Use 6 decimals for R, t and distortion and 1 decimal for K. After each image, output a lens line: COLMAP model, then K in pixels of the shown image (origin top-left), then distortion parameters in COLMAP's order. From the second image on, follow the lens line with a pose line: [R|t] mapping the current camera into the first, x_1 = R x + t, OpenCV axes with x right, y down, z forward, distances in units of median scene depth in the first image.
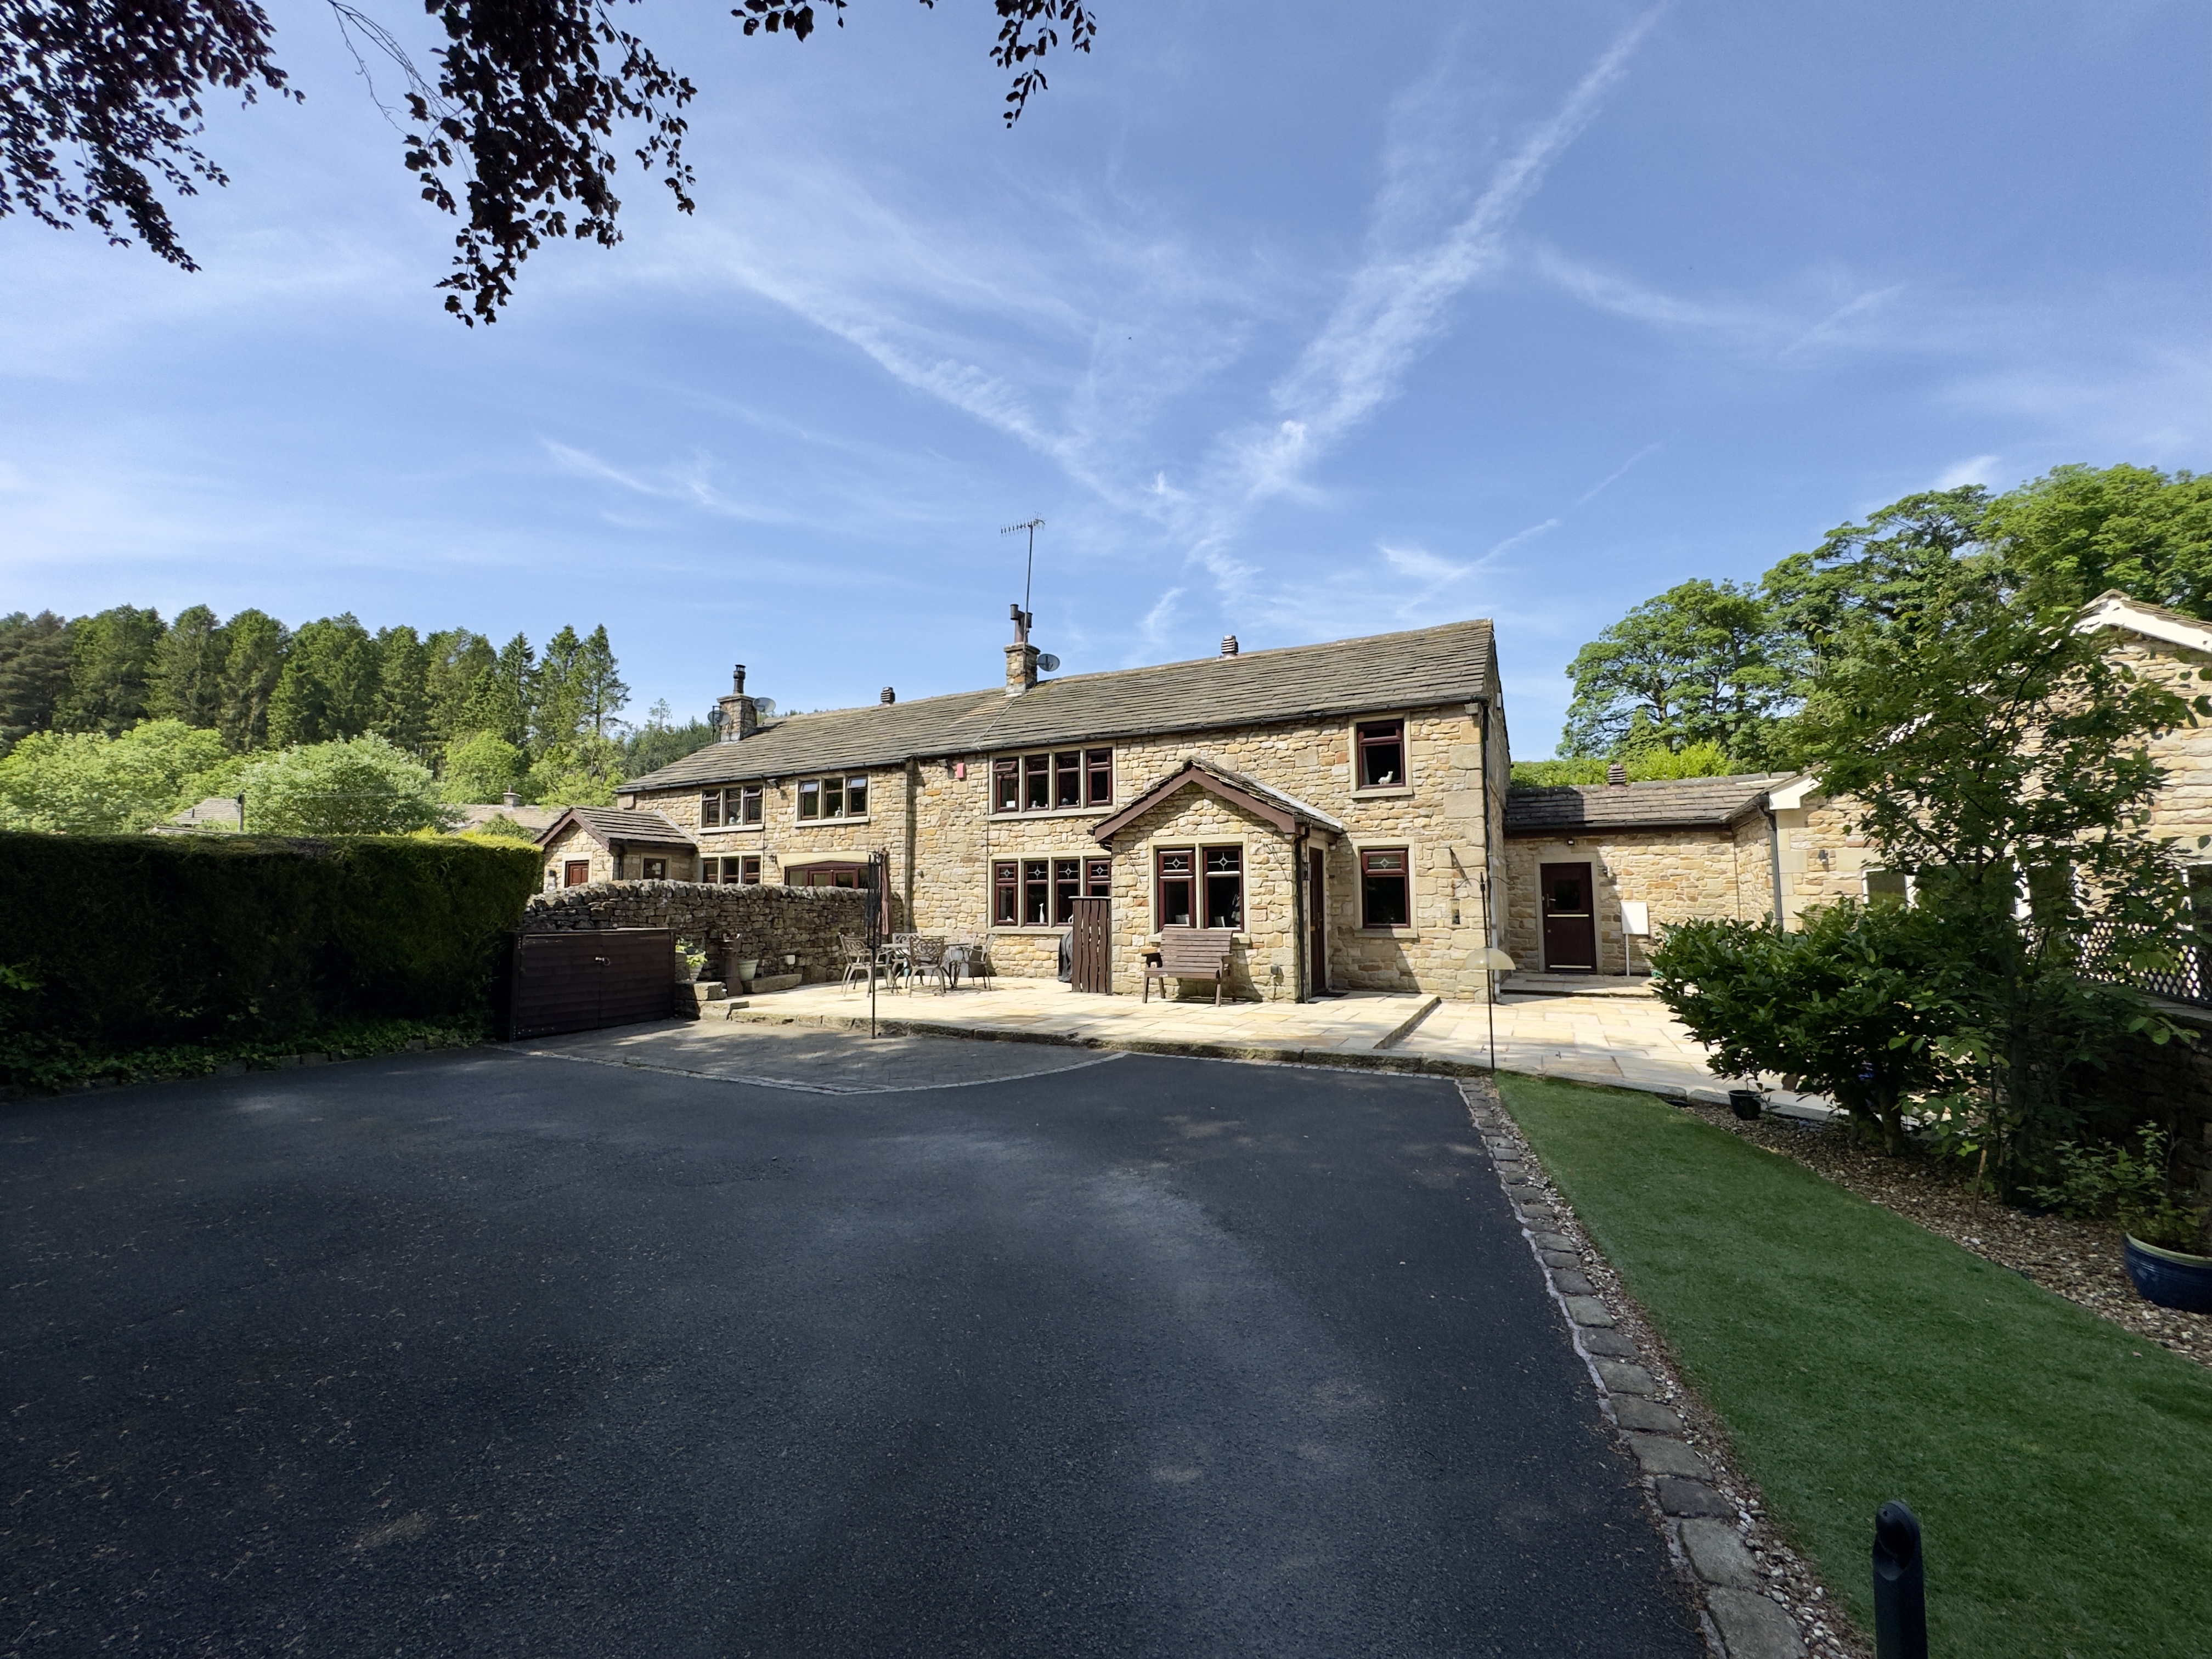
lens RADIAL K [[882.3, 0, 1104.0], [0, 882.3, 835.9], [0, 0, 1]] dist [-0.001840, 0.000046]
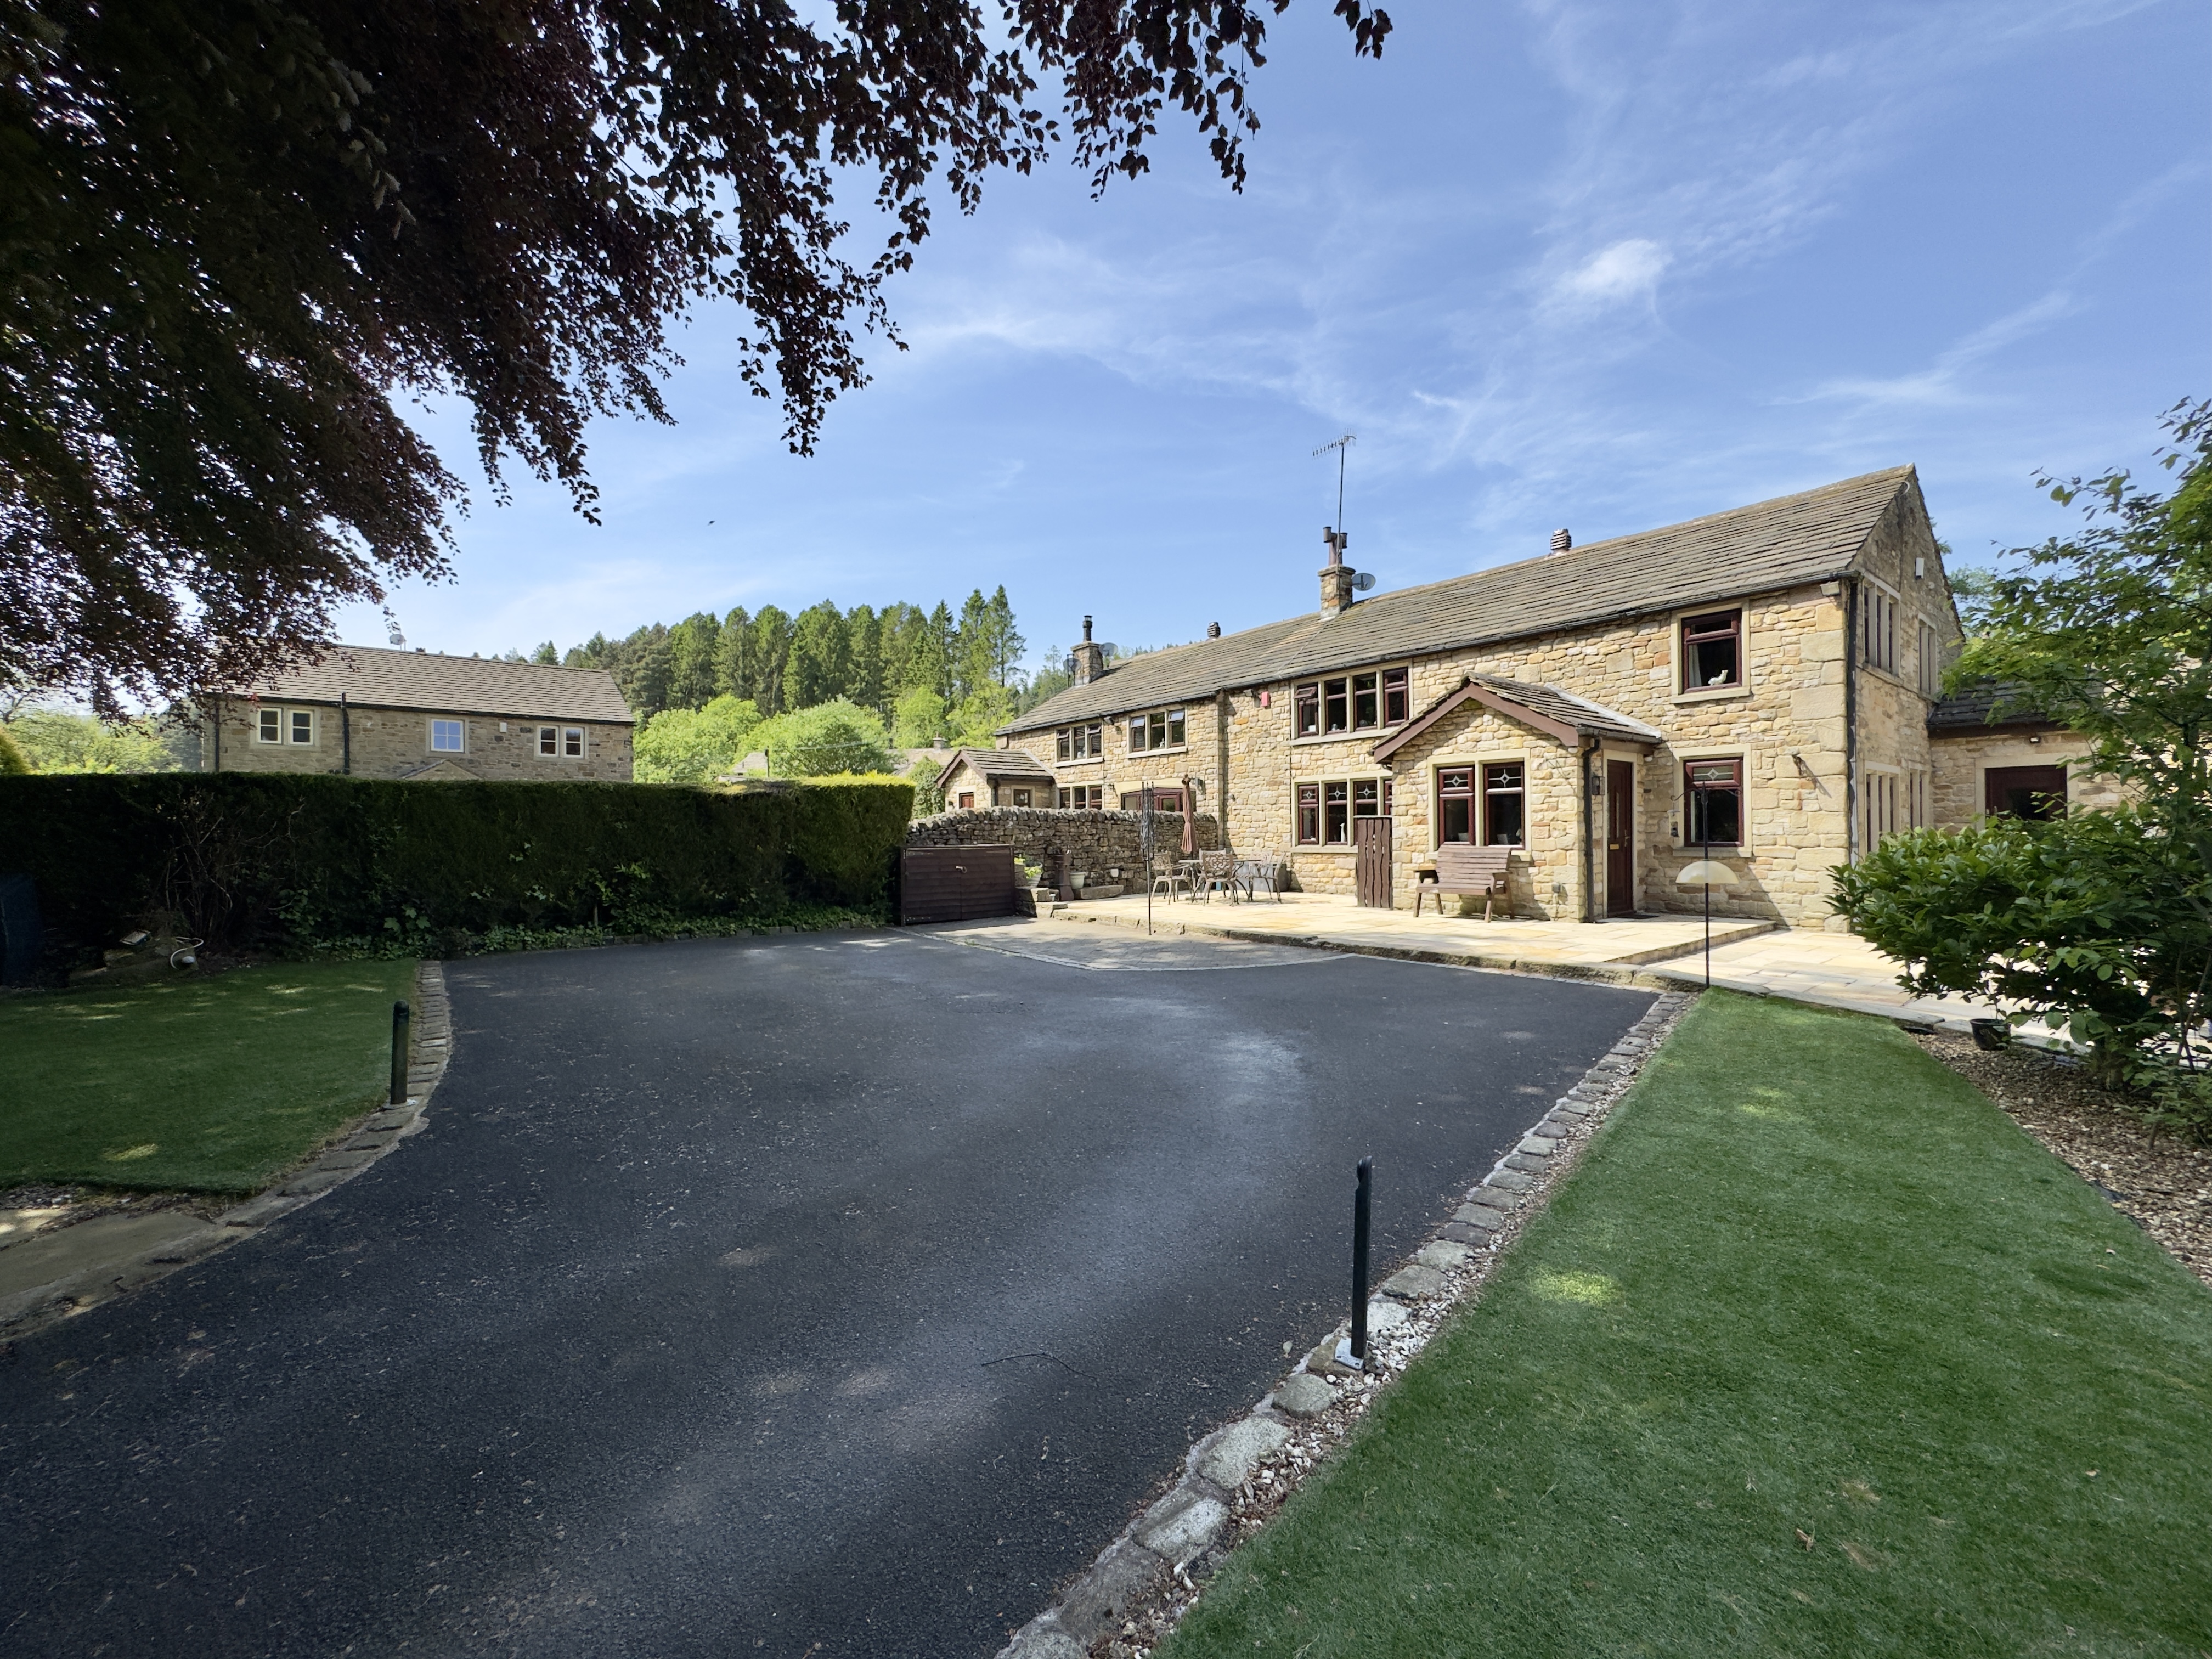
lens RADIAL K [[882.3, 0, 1102.4], [0, 882.3, 833.2], [0, 0, 1]] dist [-0.001840, 0.000046]
pose [[0.911710, -0.004442, -0.410811, 0.117800], [0.038431, 0.996479, 0.074516, -0.000100], [0.409033, -0.083725, 0.908670, -0.071734]]
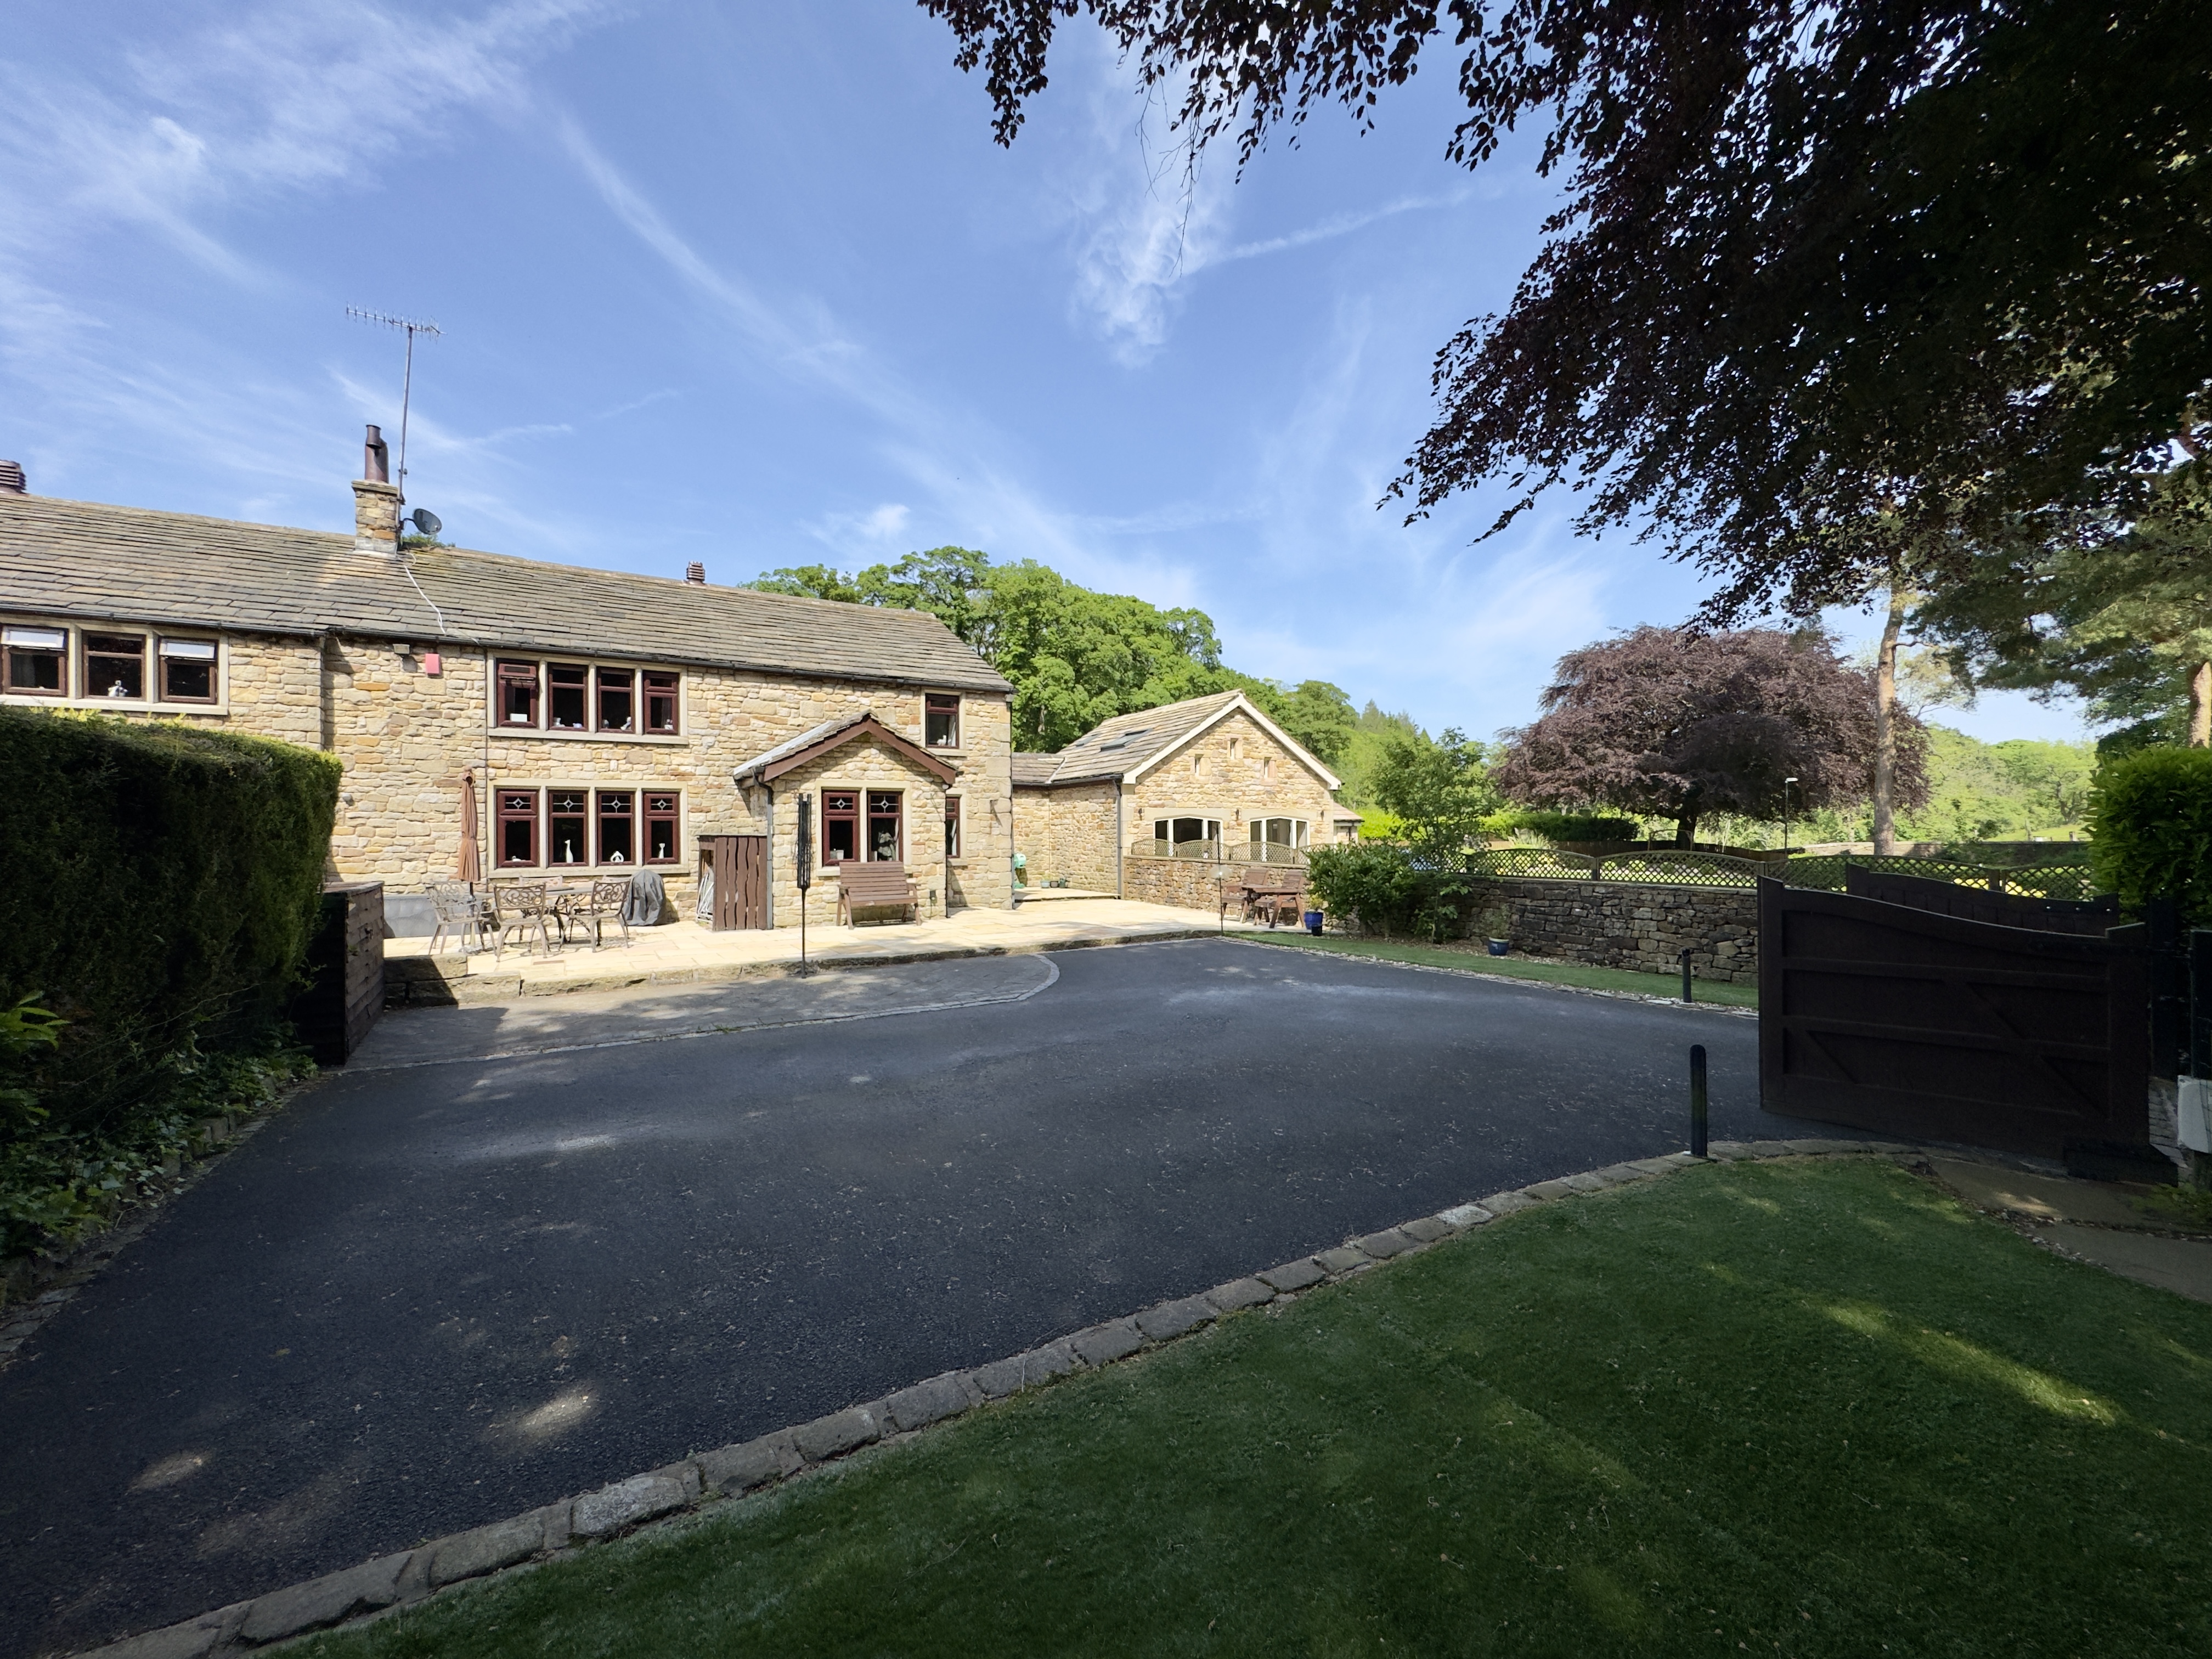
lens RADIAL K [[882.3, 0, 1107.6], [0, 882.3, 826.0], [0, 0, 1]] dist [-0.001840, 0.000046]
pose [[0.508633, 0.008979, 0.860936, -0.646217], [-0.067312, 0.997300, 0.029366, 0.003723], [-0.858348, -0.072888, 0.507864, 0.144289]]
